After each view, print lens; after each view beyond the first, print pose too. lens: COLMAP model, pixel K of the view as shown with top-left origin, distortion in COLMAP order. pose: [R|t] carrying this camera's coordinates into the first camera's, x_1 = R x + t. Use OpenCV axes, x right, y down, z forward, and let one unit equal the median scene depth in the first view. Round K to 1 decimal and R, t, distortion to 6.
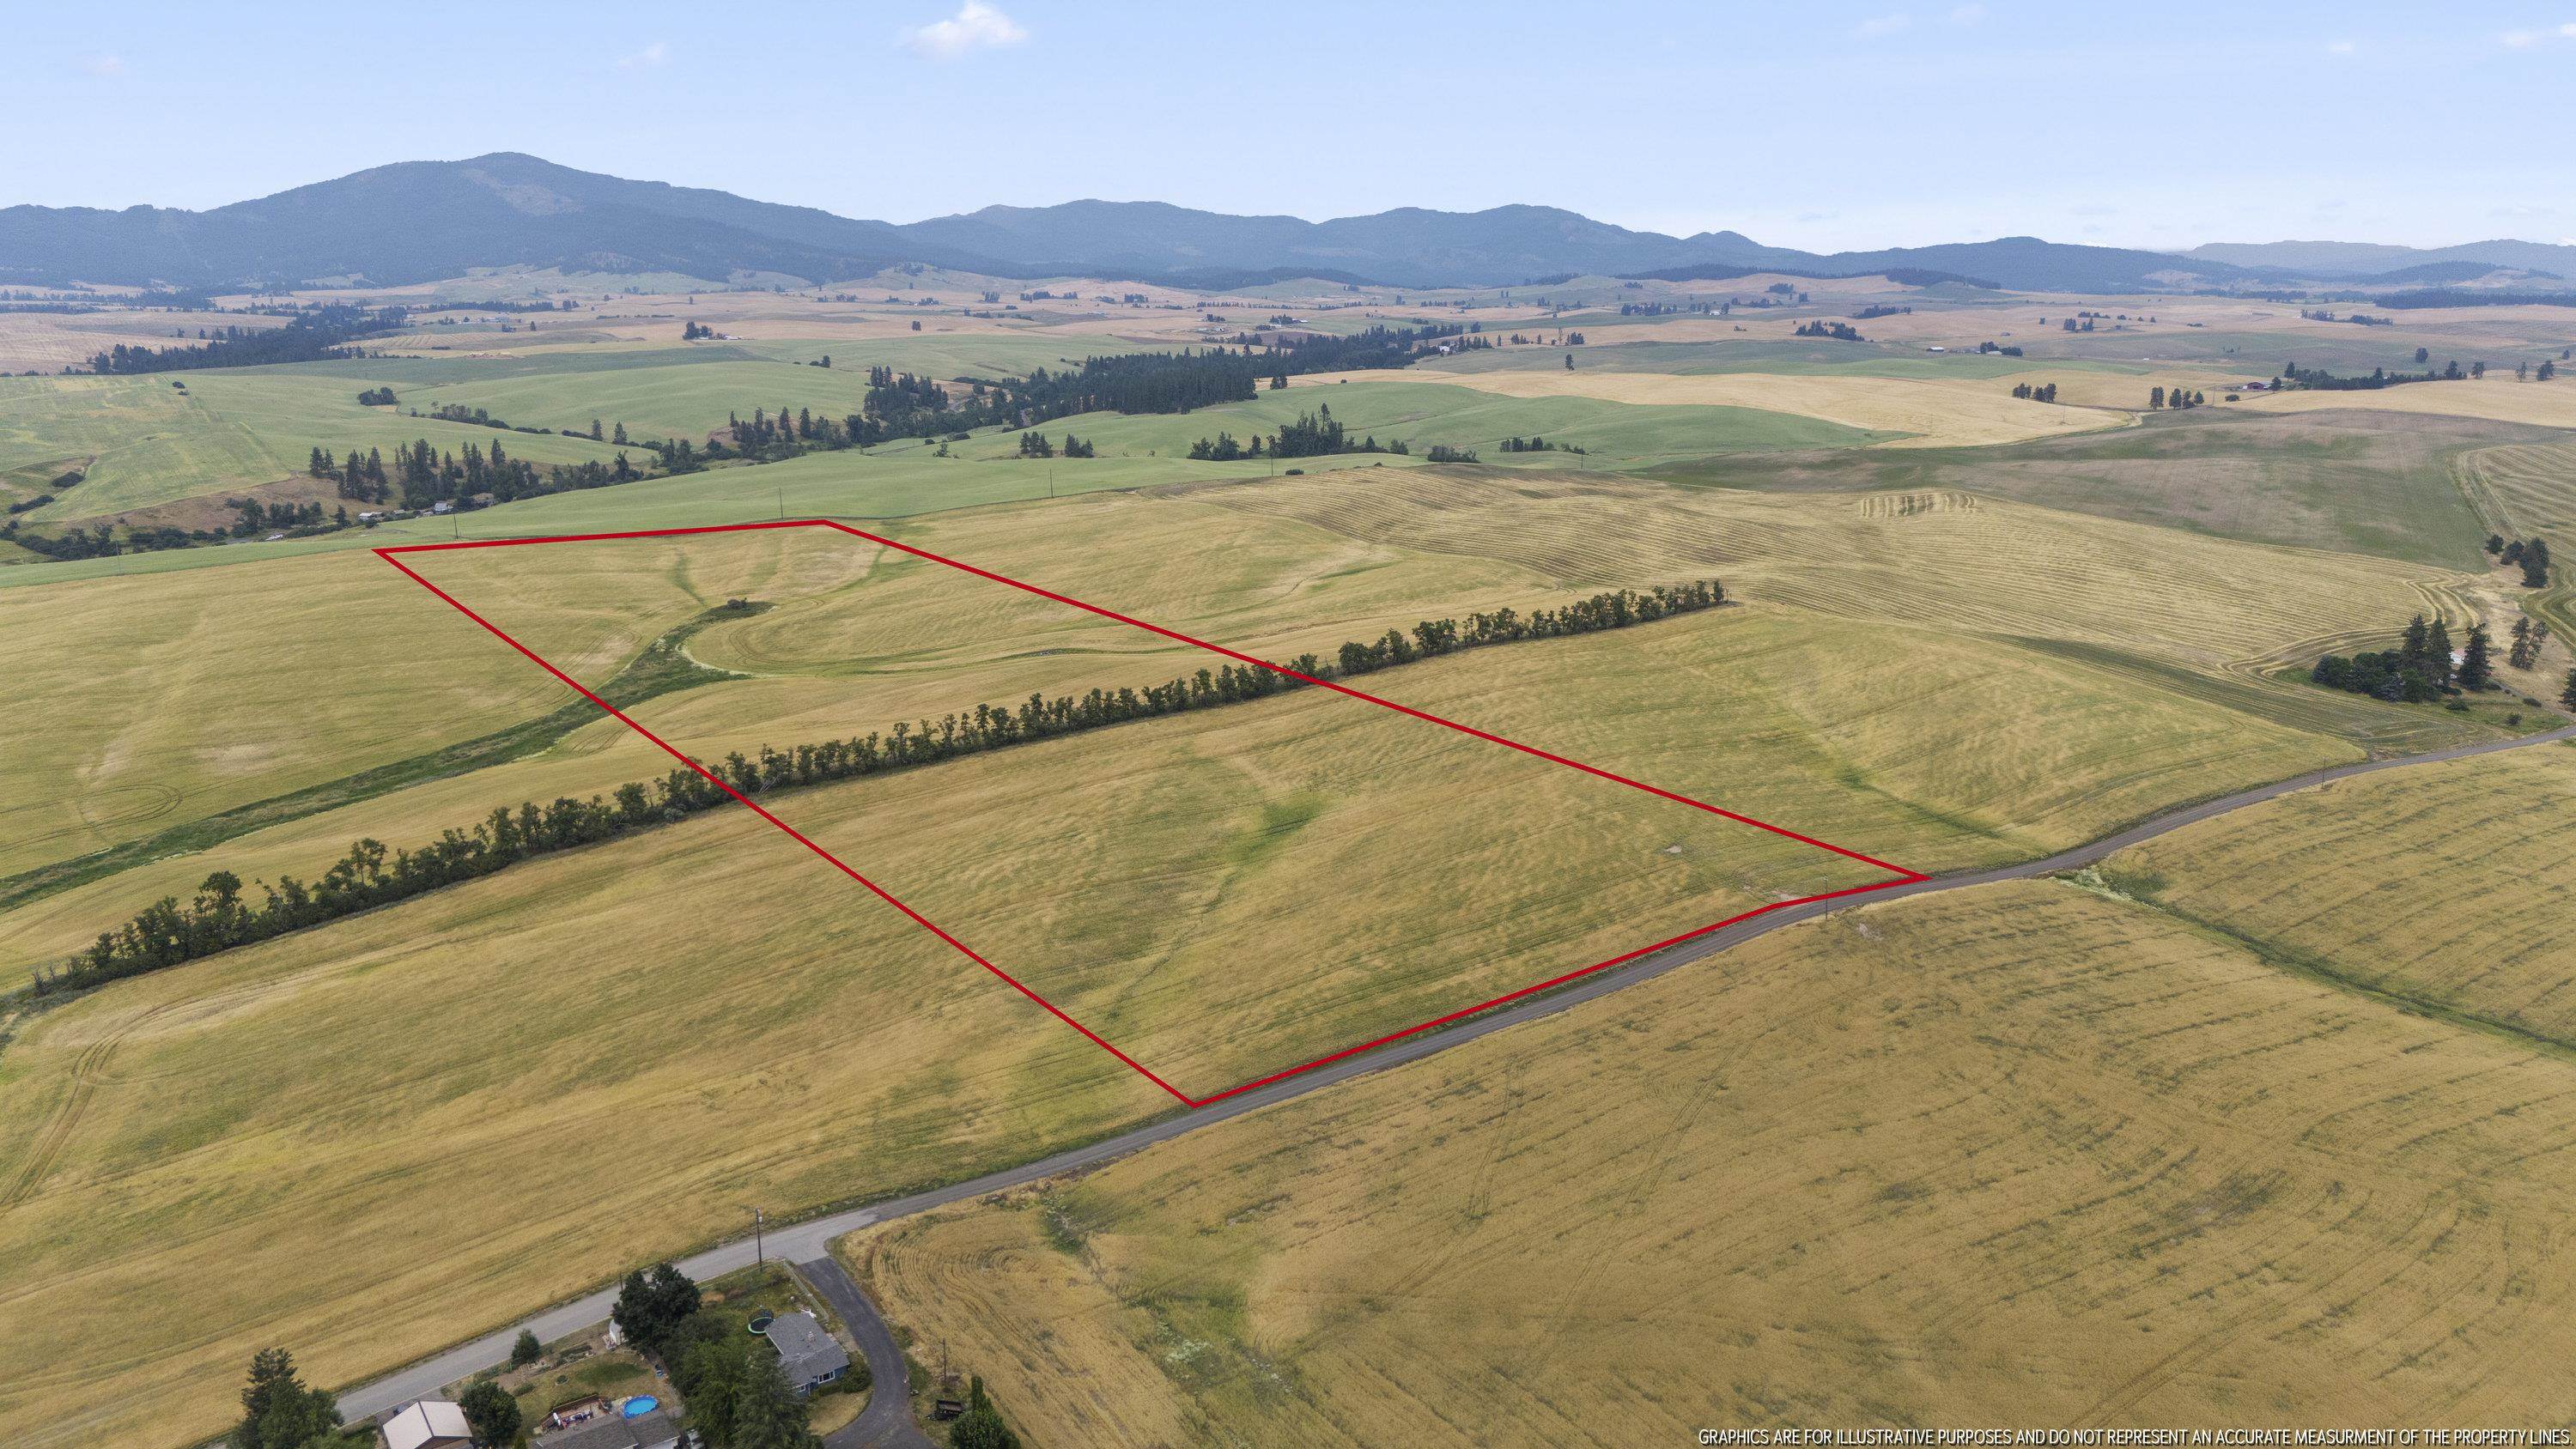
lens RADIAL K [[1851.4, 0, 1288.0], [0, 1851.4, 724.5], [0, 0, 1]] dist [0.077024, -0.104011]
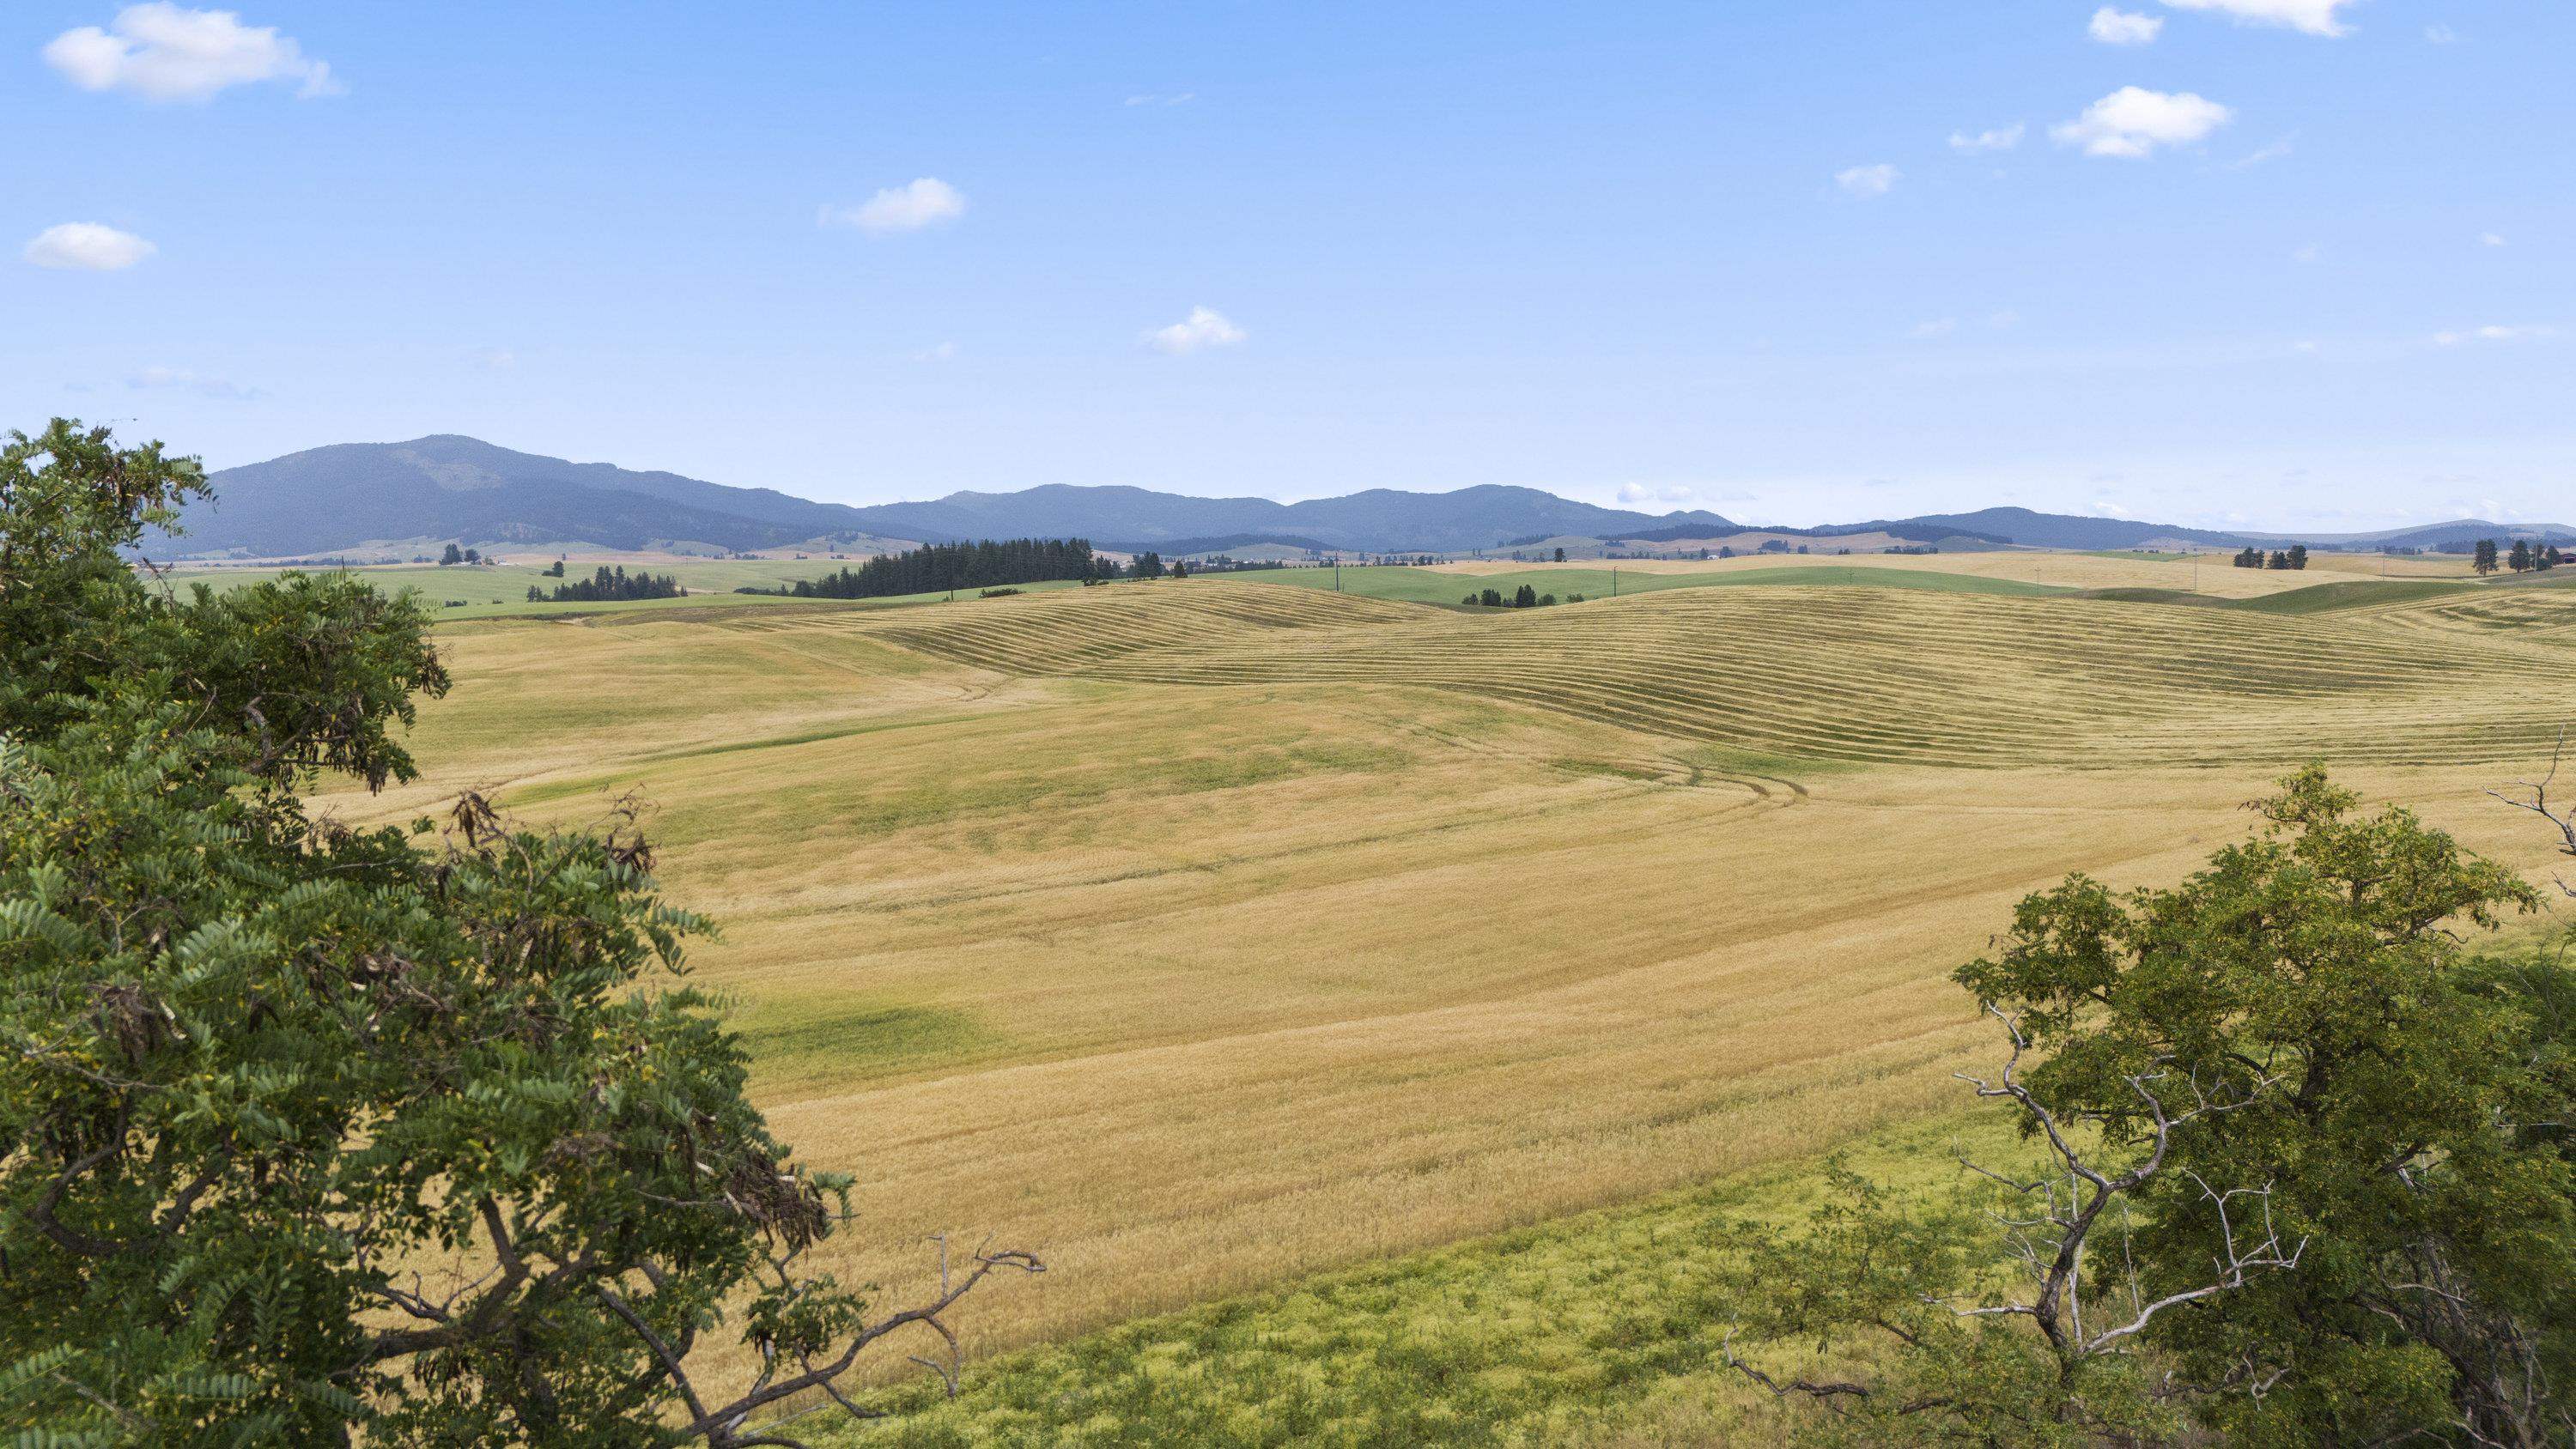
lens RADIAL K [[1851.4, 0, 1288.0], [0, 1851.4, 724.5], [0, 0, 1]] dist [0.077024, -0.104011]
pose [[0.999914, -0.008921, 0.009607, 0.120106], [0.010292, 0.988077, -0.153618, -0.058646], [-0.008122, 0.153703, 0.988084, 0.962437]]
